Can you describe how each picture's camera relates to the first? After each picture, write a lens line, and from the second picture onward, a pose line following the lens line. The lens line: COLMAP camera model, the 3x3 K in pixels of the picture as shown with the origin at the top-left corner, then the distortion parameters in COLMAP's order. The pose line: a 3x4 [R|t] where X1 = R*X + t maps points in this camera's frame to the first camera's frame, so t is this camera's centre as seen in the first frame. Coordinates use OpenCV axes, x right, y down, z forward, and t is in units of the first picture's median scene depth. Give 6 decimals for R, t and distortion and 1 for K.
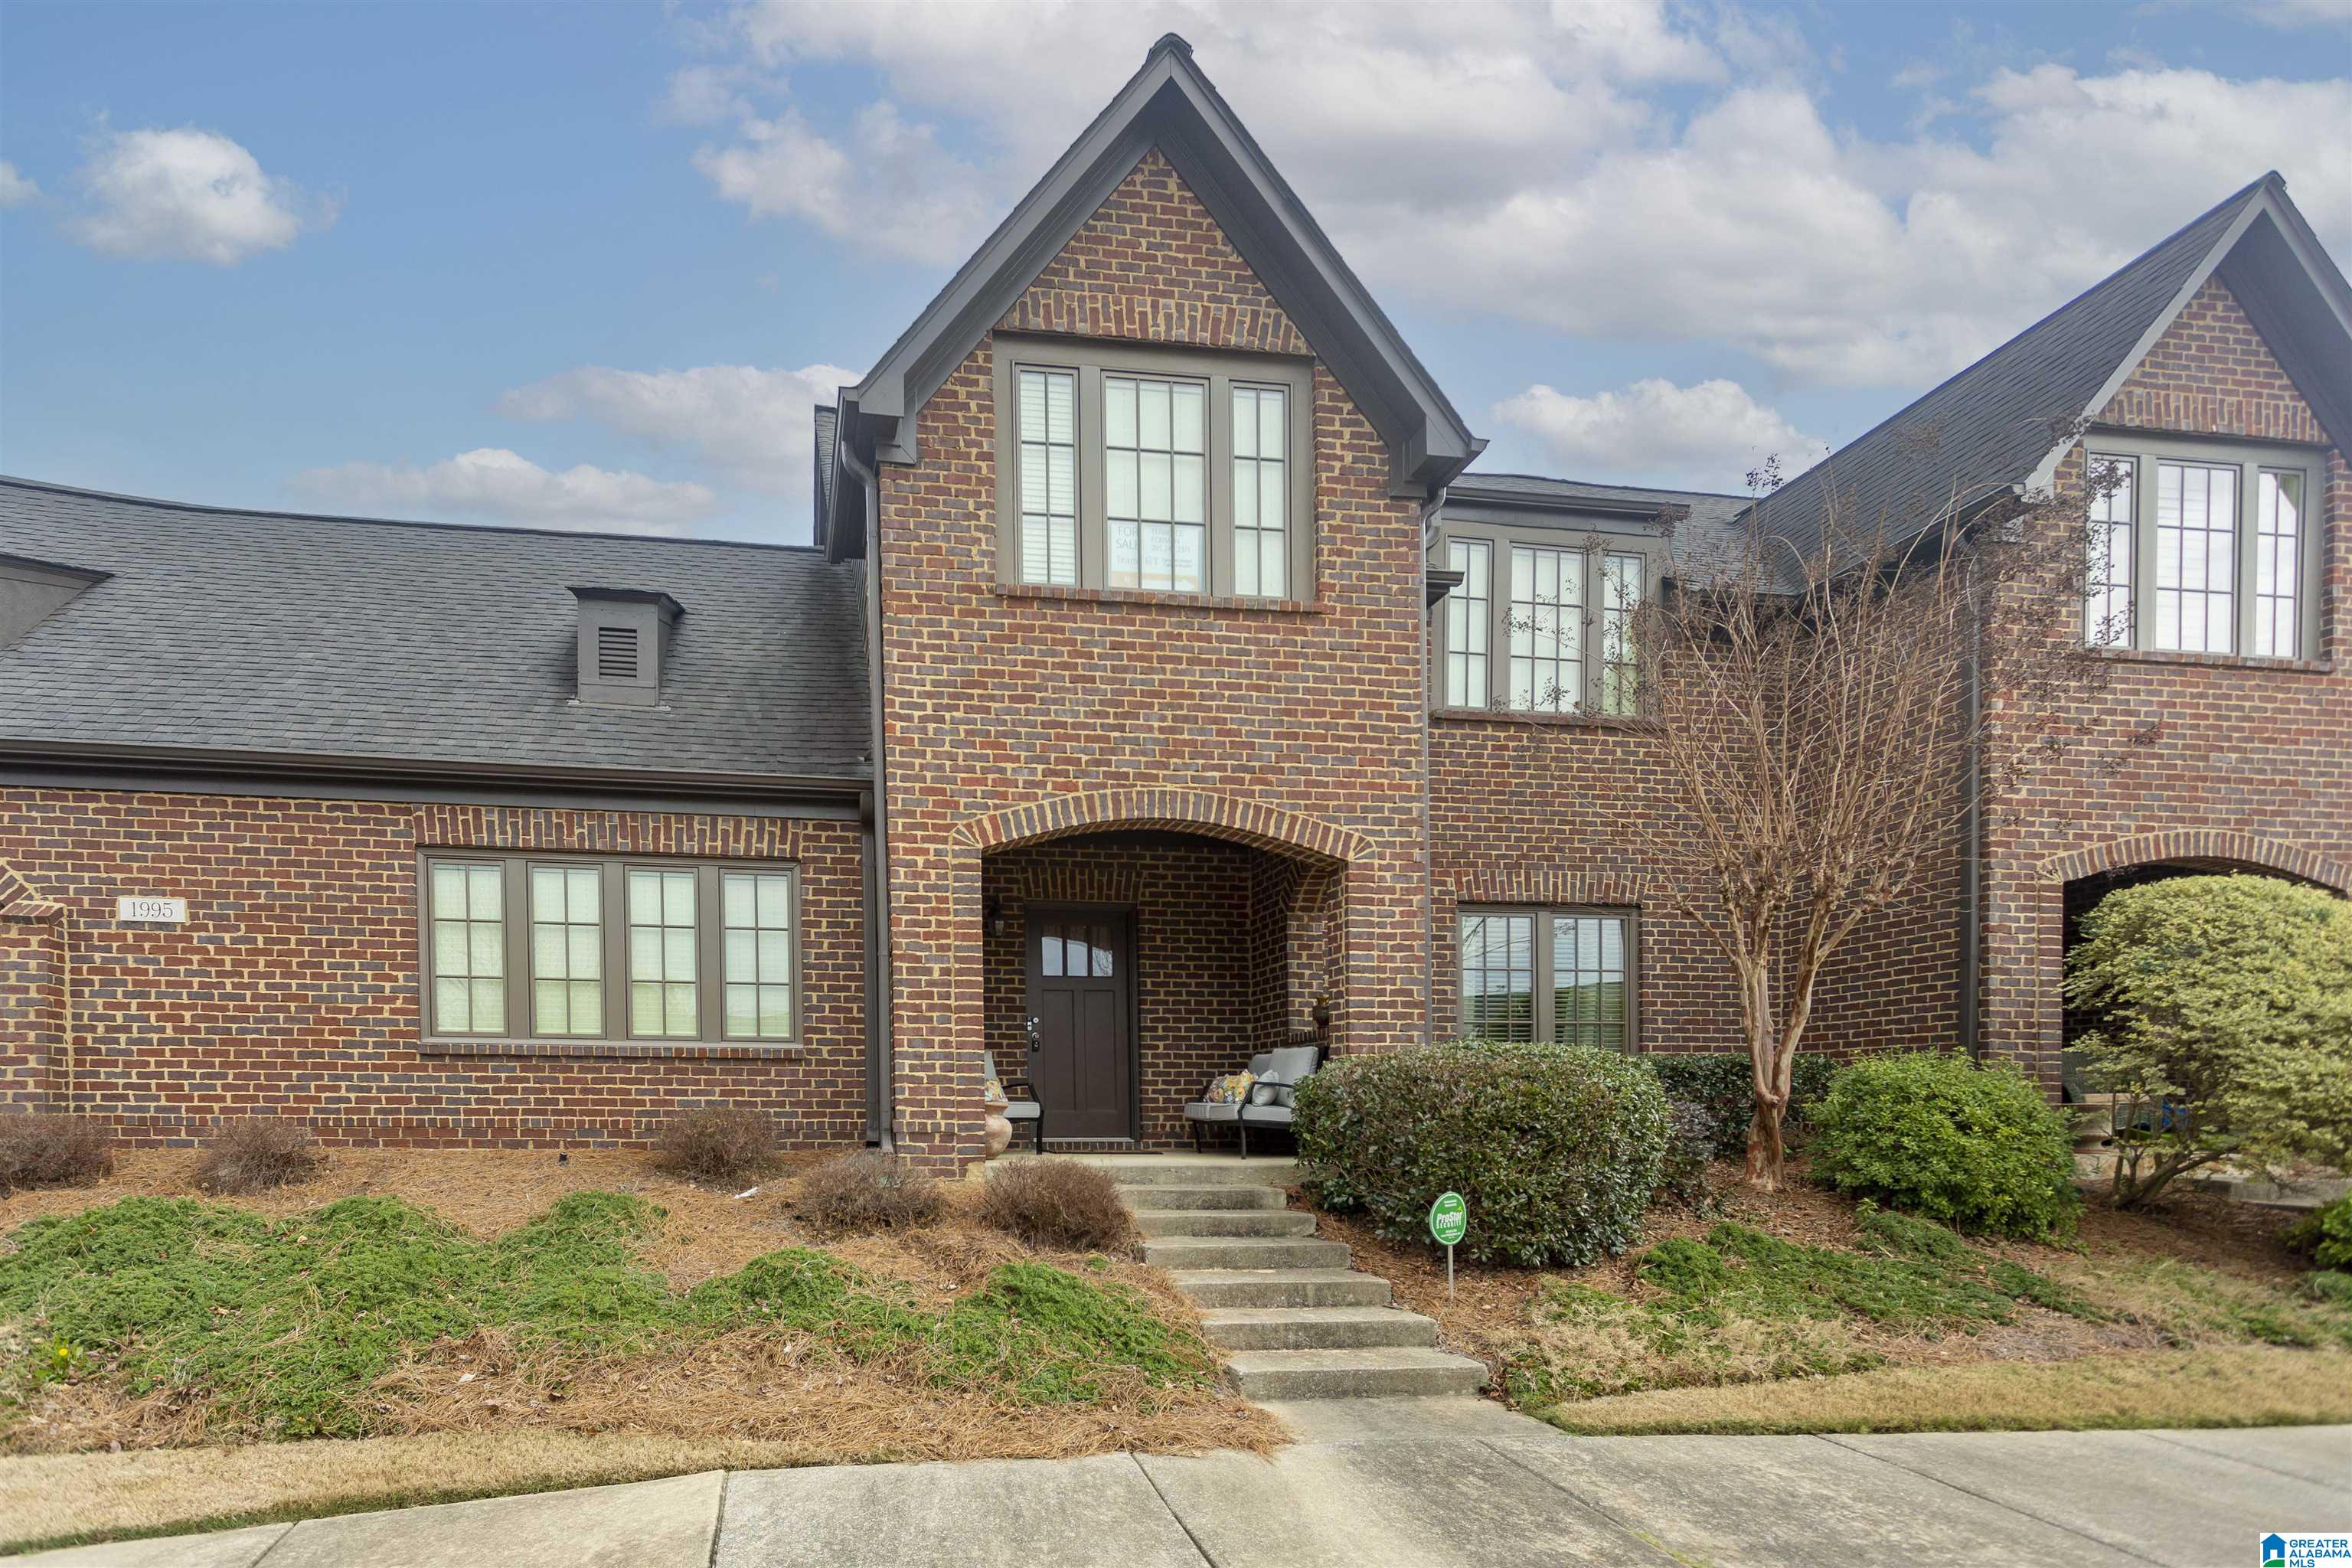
lens RADIAL K [[1166.4, 0, 1059.8], [0, 1166.4, 1170.8], [0, 0, 1]] dist [0.000096, -0.000416]
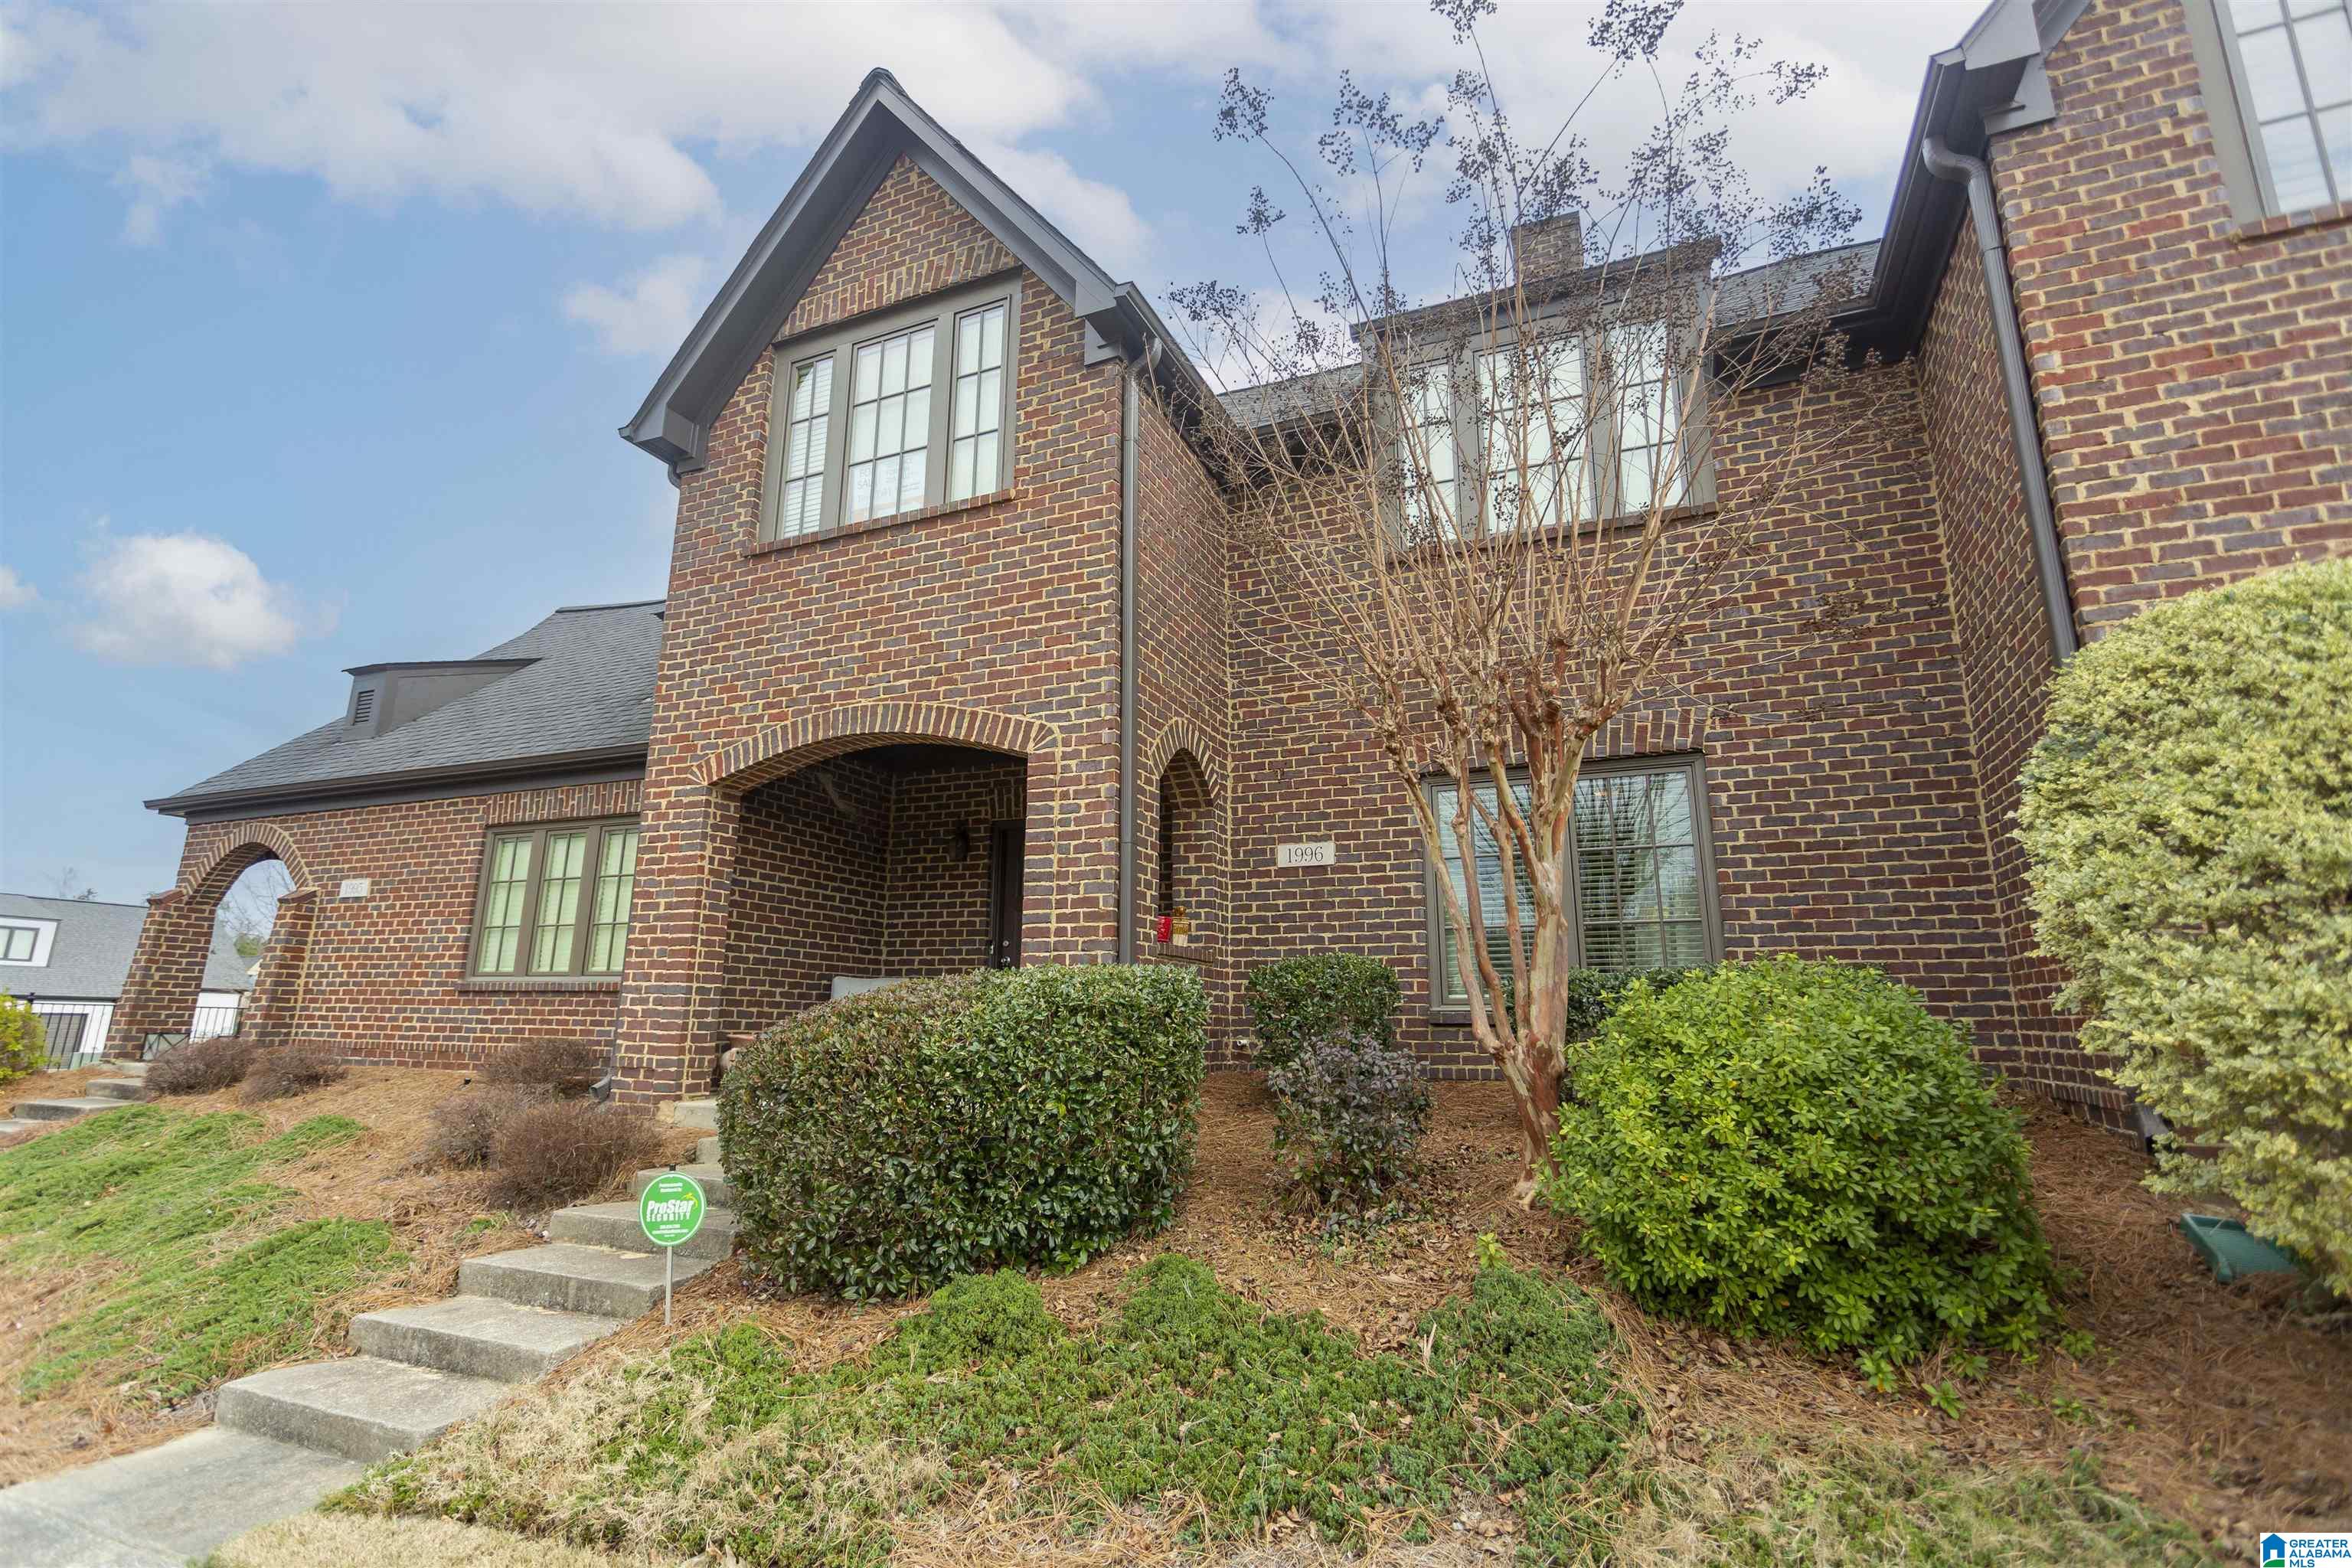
lens RADIAL K [[1136.9, 0, 1176.0], [0, 1136.9, 784.0], [0, 0, 1]] dist [-0.001328, 0.000161]
pose [[0.848551, -0.104337, -0.518725, 0.776994], [-0.032153, 0.968385, -0.247379, -0.040625], [0.528136, 0.226593, 0.818369, 0.381047]]
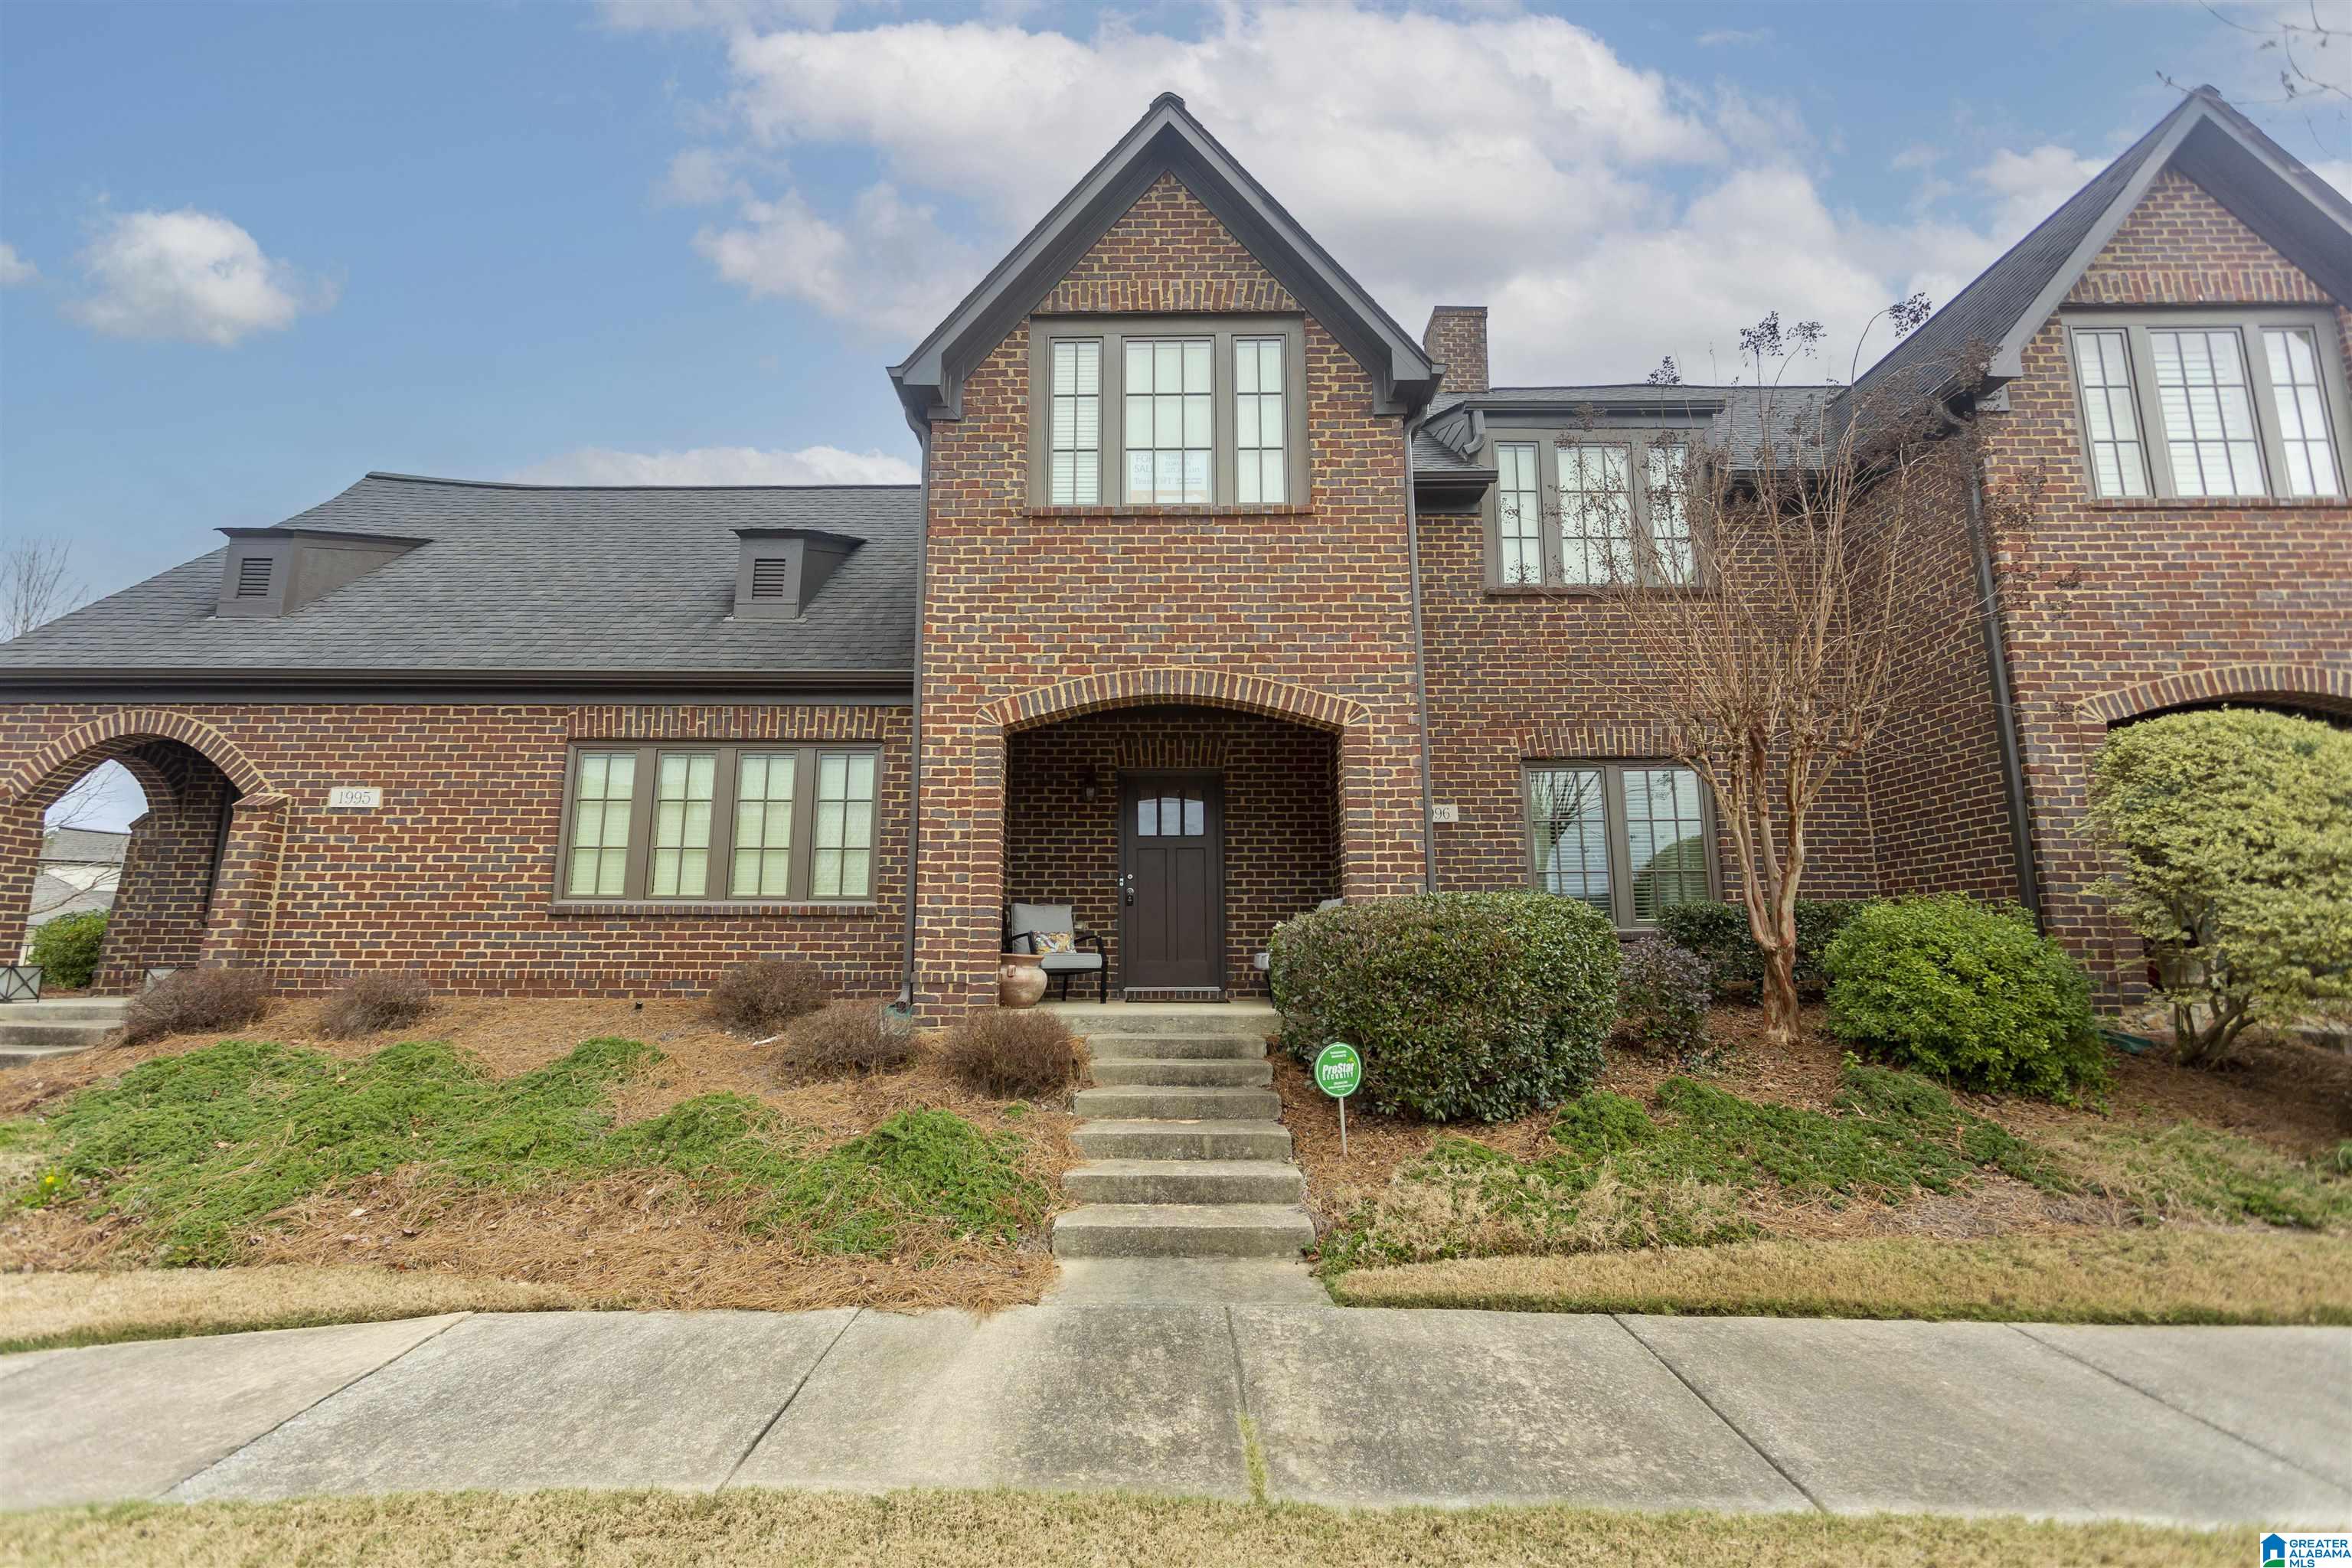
lens RADIAL K [[1091.2, 0, 1243.6], [0, 1091.2, 791.3], [0, 0, 1]] dist [-0.000715, 0.000033]
pose [[0.990707, -0.025492, -0.133603, 0.291091], [-0.002193, 0.979158, -0.203086, -0.001962], [0.135996, 0.201492, 0.970003, 0.023756]]
